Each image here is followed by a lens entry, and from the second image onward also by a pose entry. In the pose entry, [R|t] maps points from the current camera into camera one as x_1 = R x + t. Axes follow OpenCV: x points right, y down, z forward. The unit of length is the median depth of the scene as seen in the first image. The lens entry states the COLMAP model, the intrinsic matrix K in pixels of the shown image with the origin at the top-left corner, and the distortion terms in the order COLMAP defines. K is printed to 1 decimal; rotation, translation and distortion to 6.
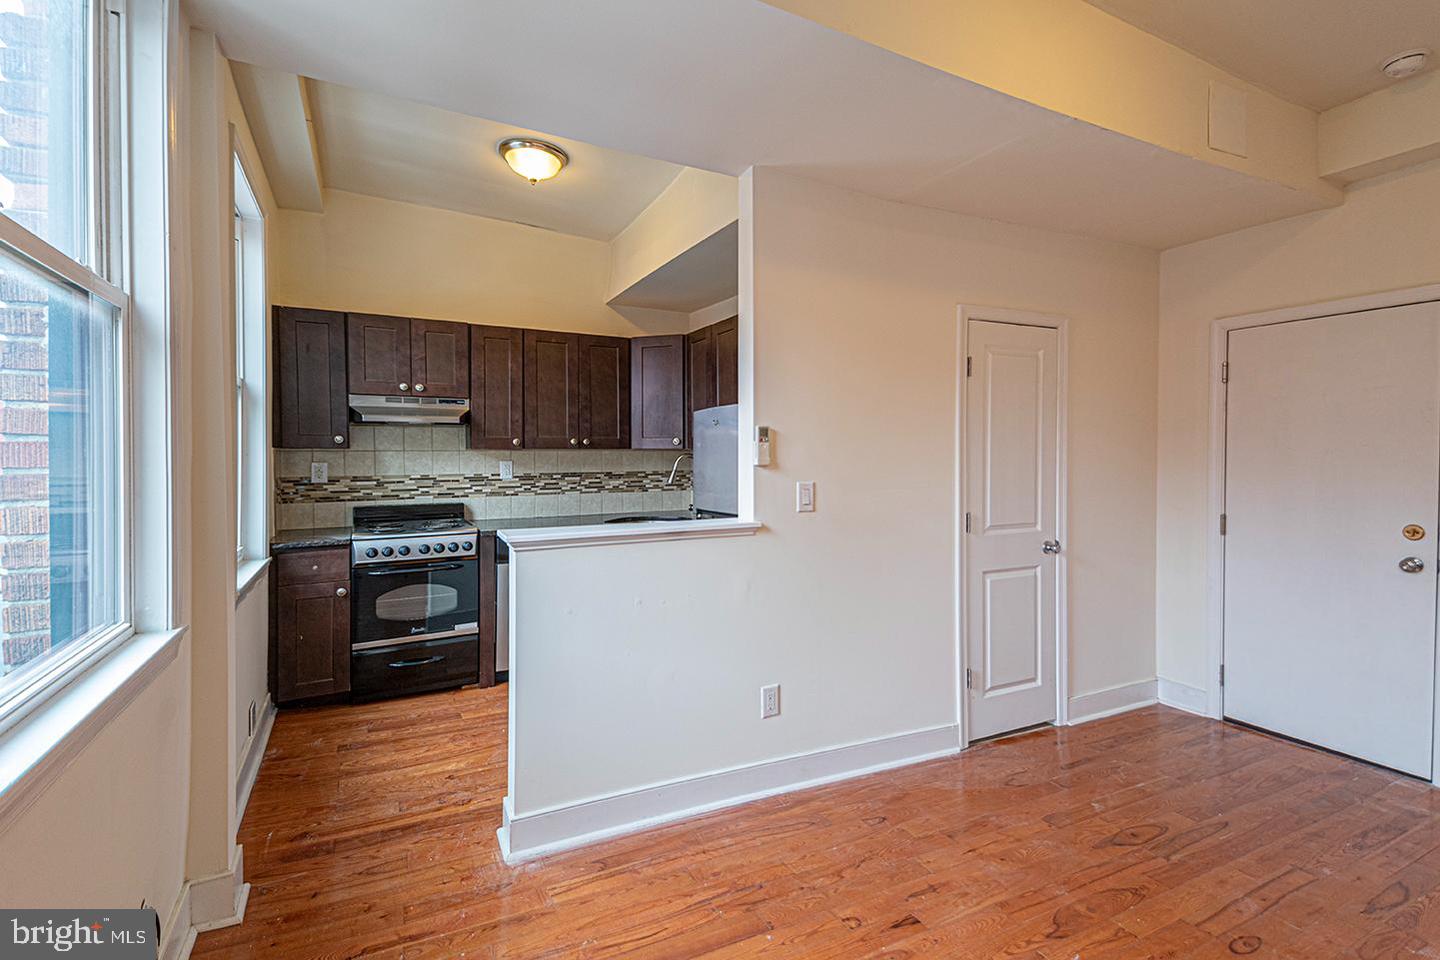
lens RADIAL K [[620.7, 0, 710.8], [0, 620.7, 449.6], [0, 0, 1]] dist [0.017387, -0.010223]
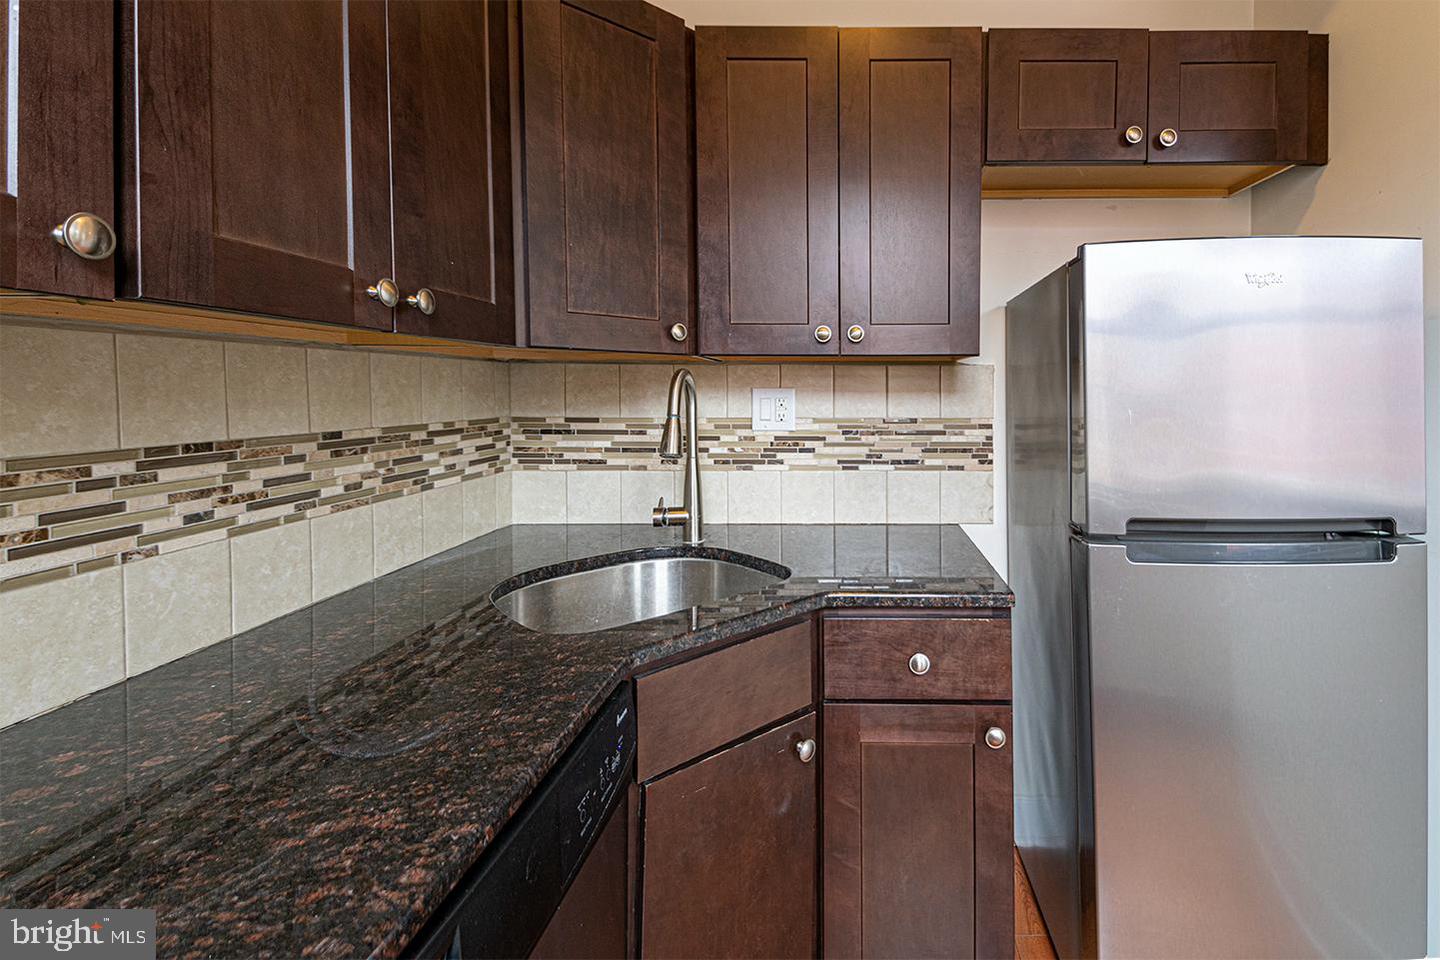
lens RADIAL K [[685.4, 0, 851.4], [0, 685.4, 398.5], [0, 0, 1]] dist [0.037164, -0.006979]
pose [[0.466712, -0.006661, 0.884384, -0.372970], [-0.014108, 0.999788, 0.014975, 0.017729], [-0.884297, -0.019465, 0.466520, 0.795660]]
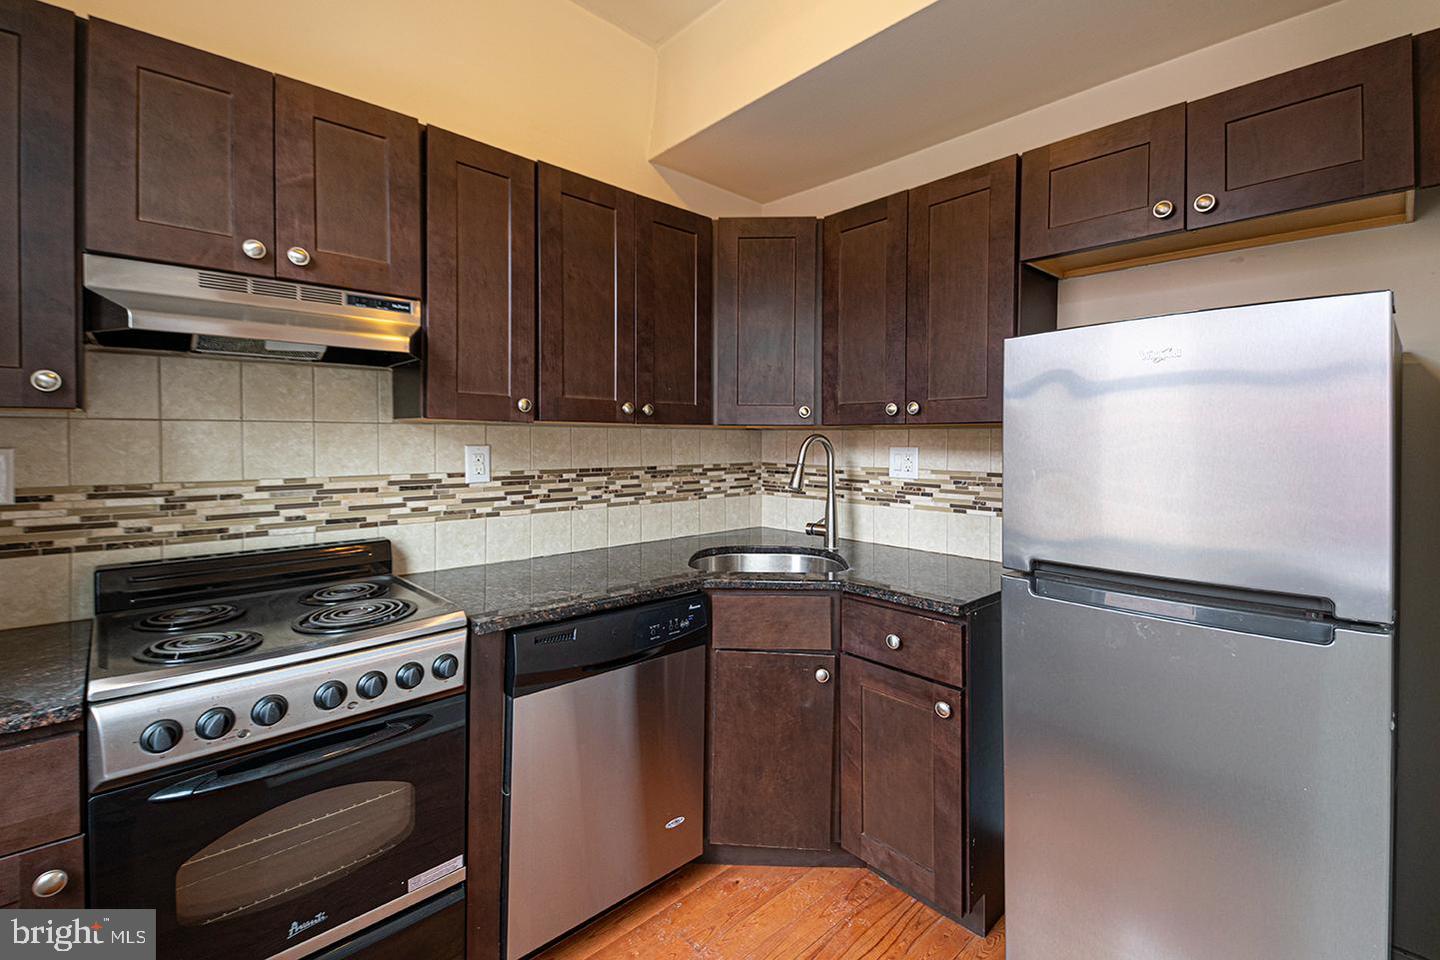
lens RADIAL K [[620.7, 0, 697.3], [0, 620.7, 436.0], [0, 0, 1]] dist [0.017387, -0.010223]
pose [[0.971956, 0.009393, 0.234973, -0.299103], [-0.011039, 0.999923, 0.005691, 0.006458], [-0.234902, -0.008125, 0.971985, 0.530209]]
